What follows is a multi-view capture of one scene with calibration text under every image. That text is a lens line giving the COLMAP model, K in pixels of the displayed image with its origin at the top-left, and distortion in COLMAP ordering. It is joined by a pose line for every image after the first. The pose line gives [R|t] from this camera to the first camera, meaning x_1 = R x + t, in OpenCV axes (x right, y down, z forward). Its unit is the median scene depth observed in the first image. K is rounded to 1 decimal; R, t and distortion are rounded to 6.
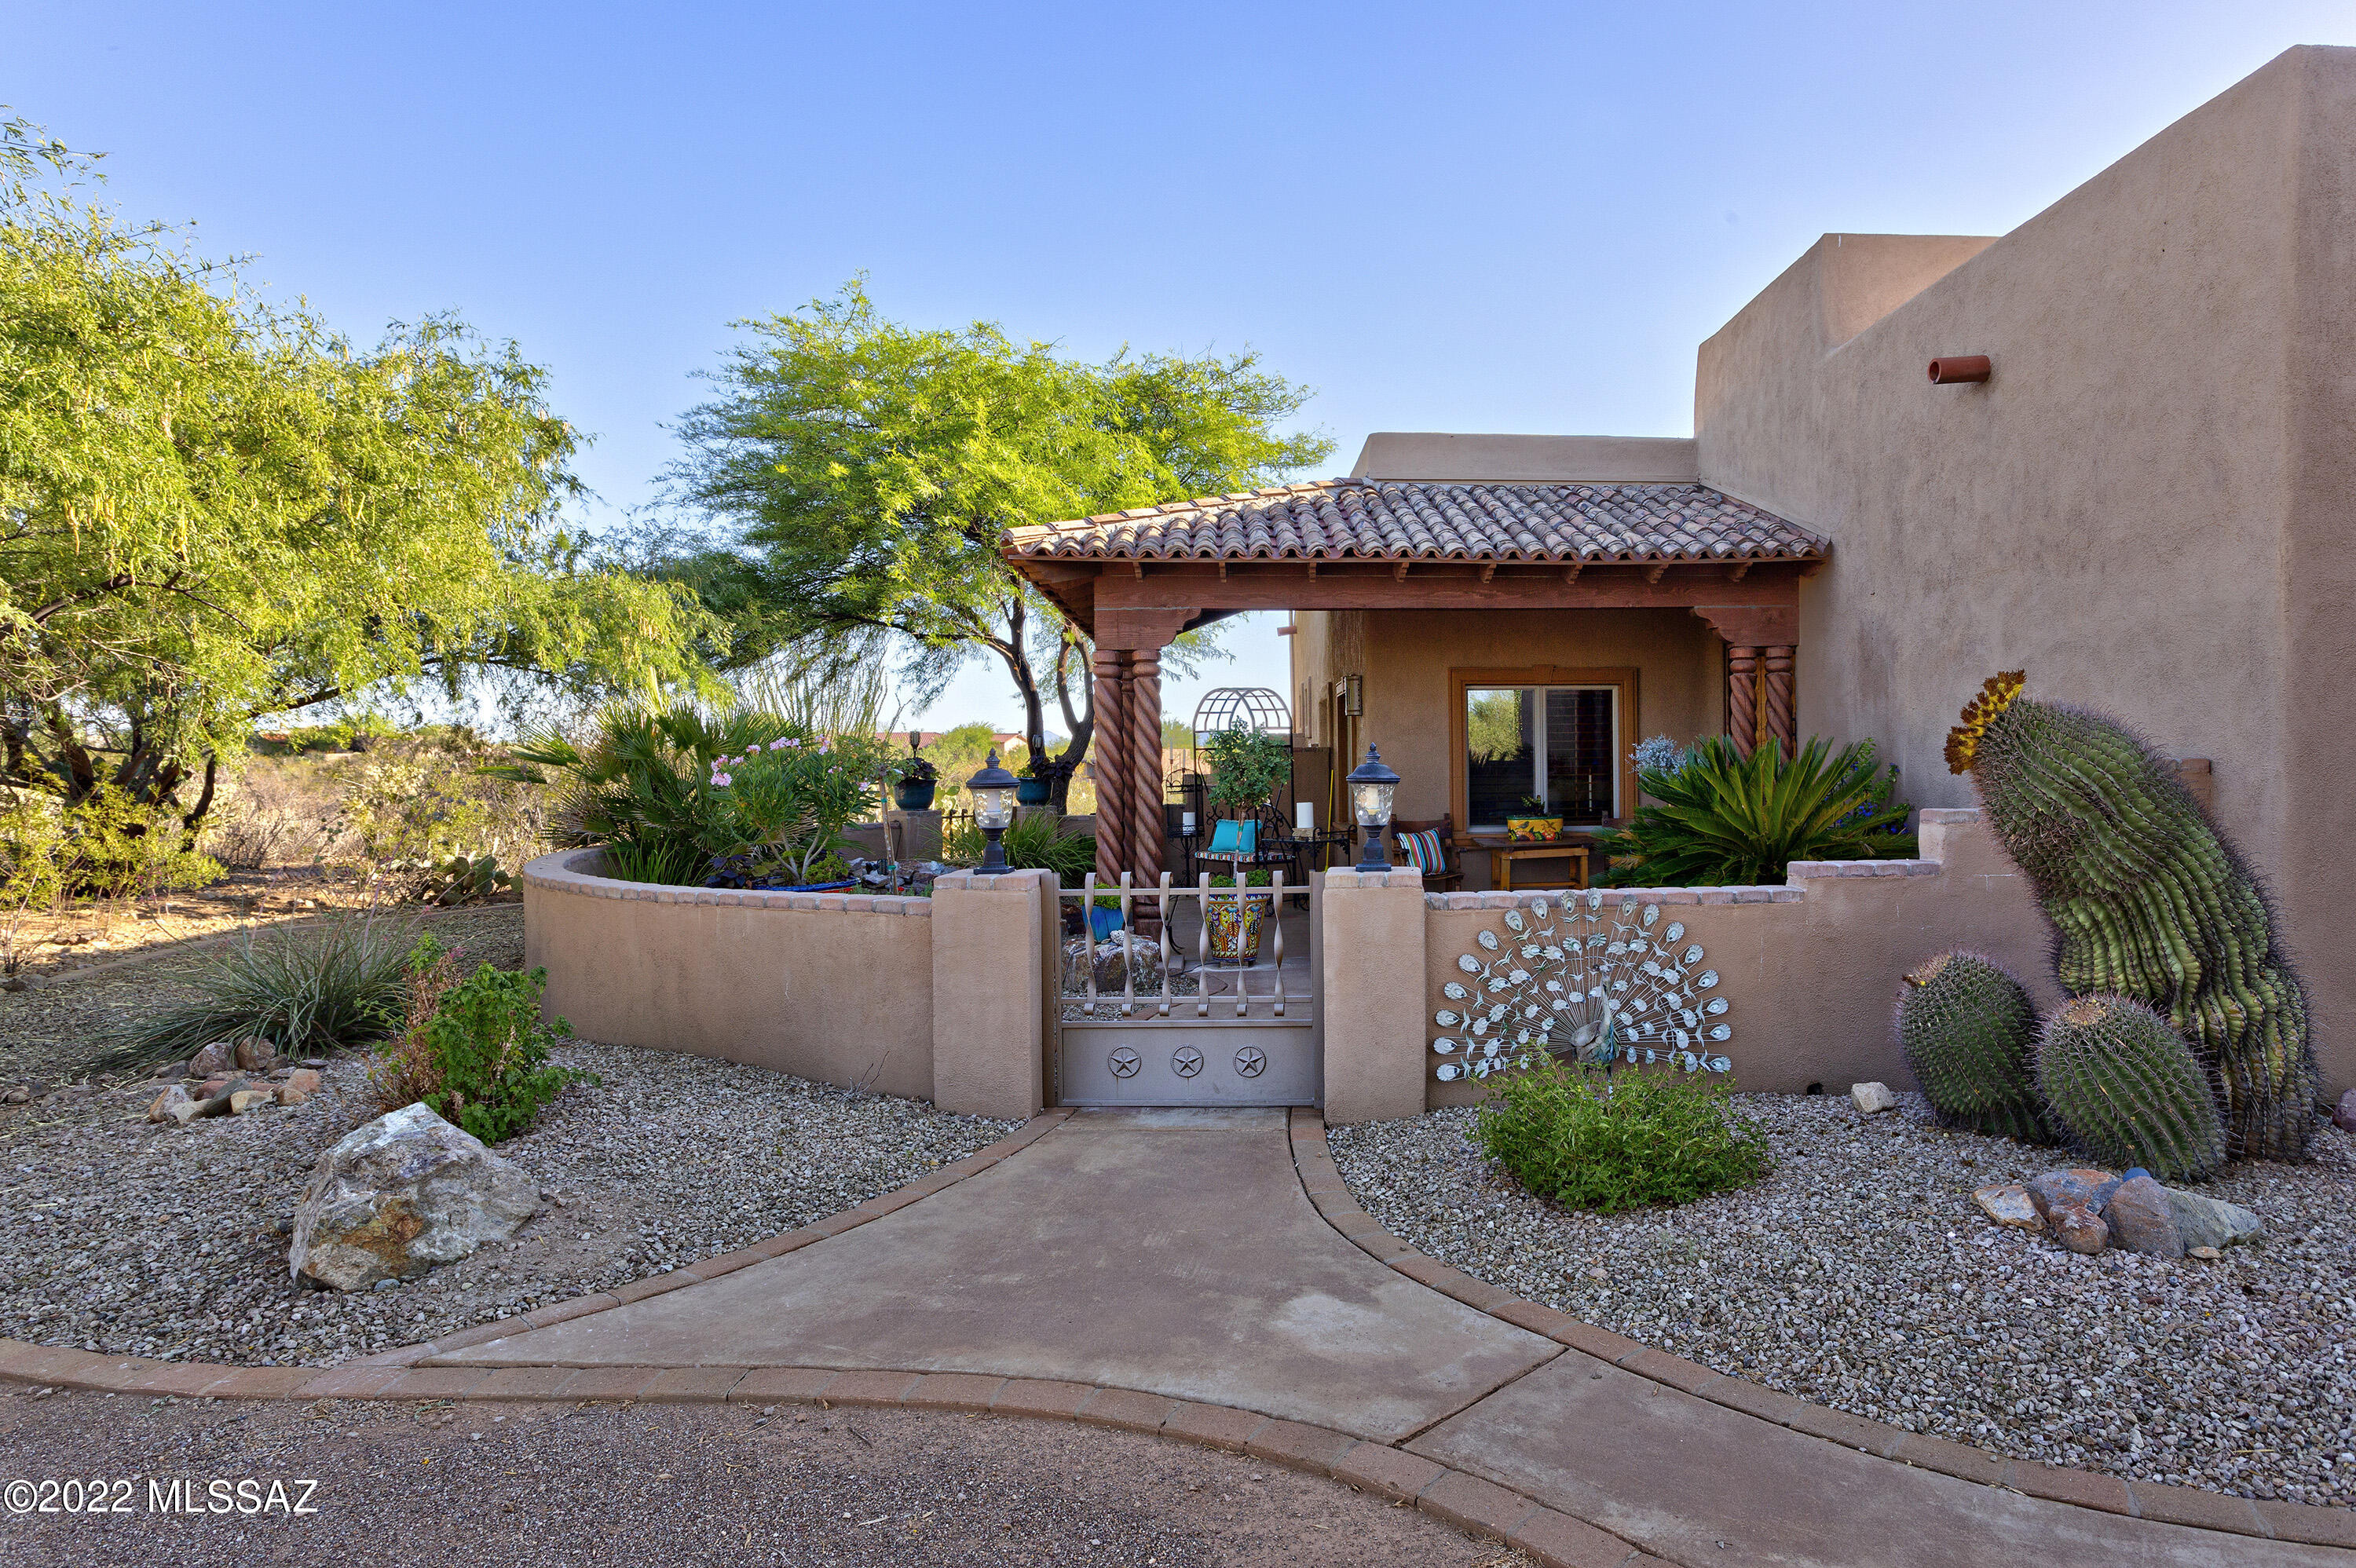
lens RADIAL K [[1443.8, 0, 1269.5], [0, 1443.8, 756.2], [0, 0, 1]] dist [-0.008296, -0.000038]
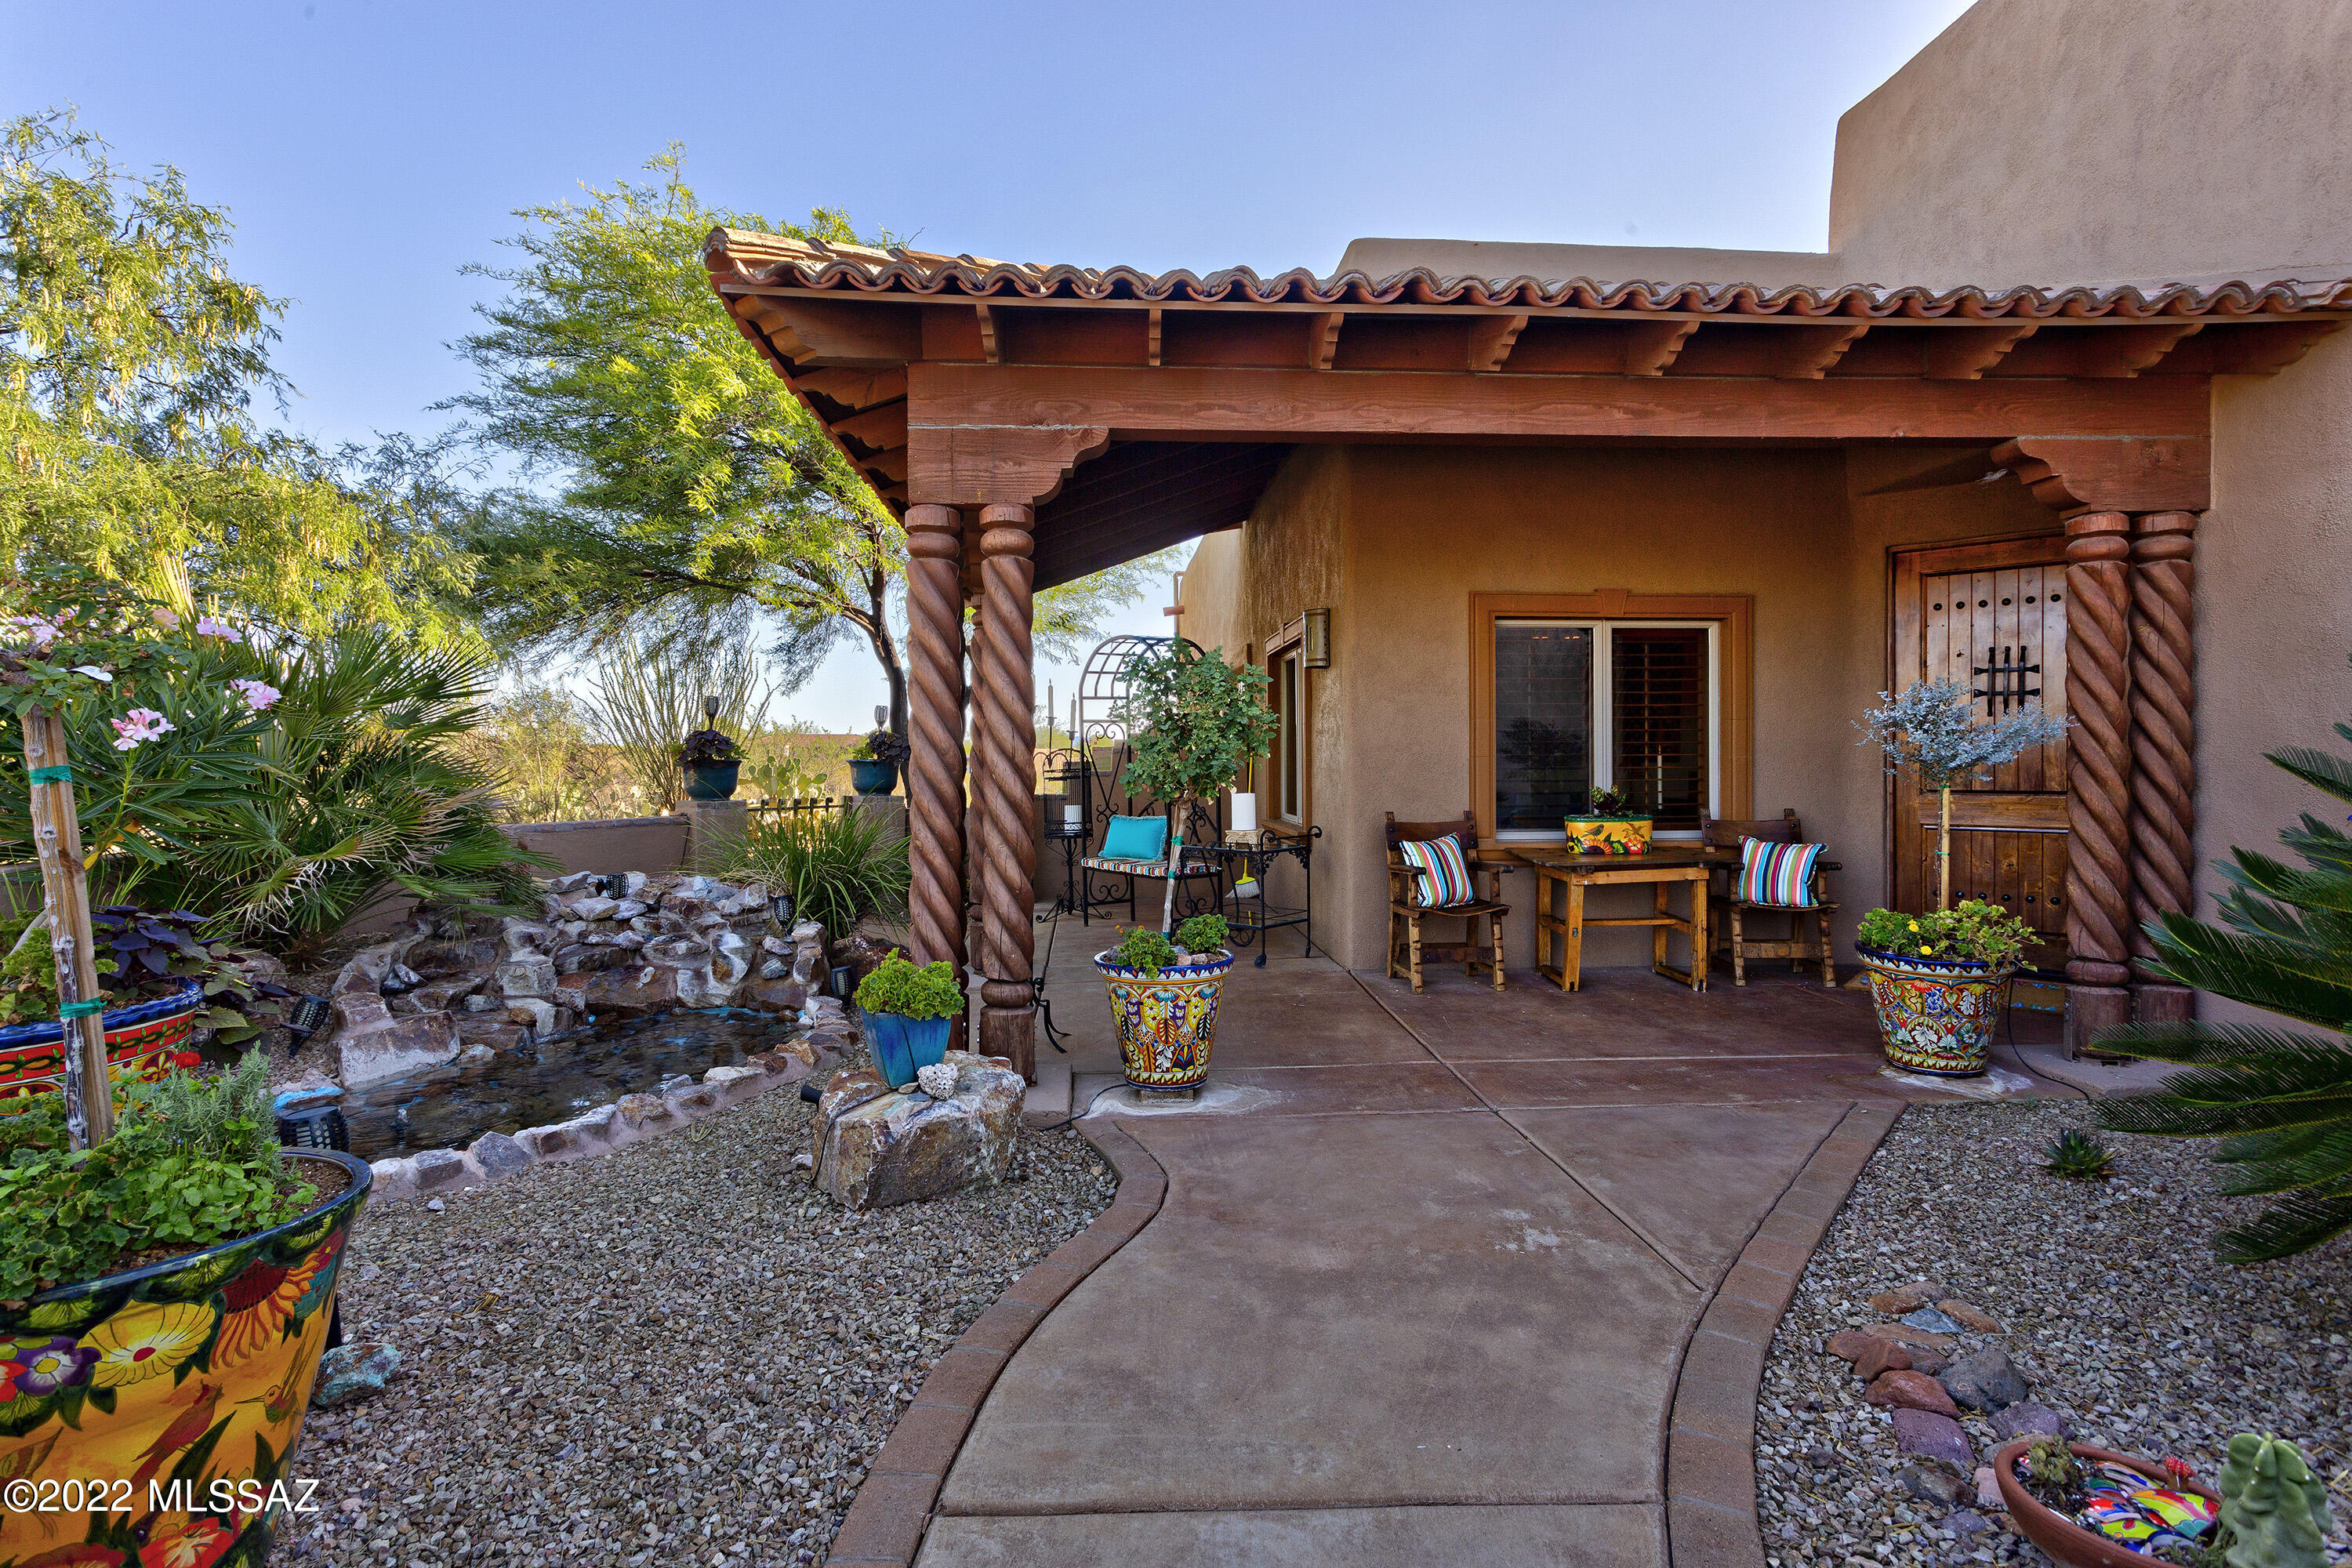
lens RADIAL K [[1128.5, 0, 1163.2], [0, 1128.5, 772.2], [0, 0, 1]] dist [0.003883, 0.002596]
pose [[0.999414, 0.007320, 0.033432, -0.032531], [-0.007802, 0.999867, 0.014315, 0.014972], [-0.033323, -0.014568, 0.999338, 0.468181]]
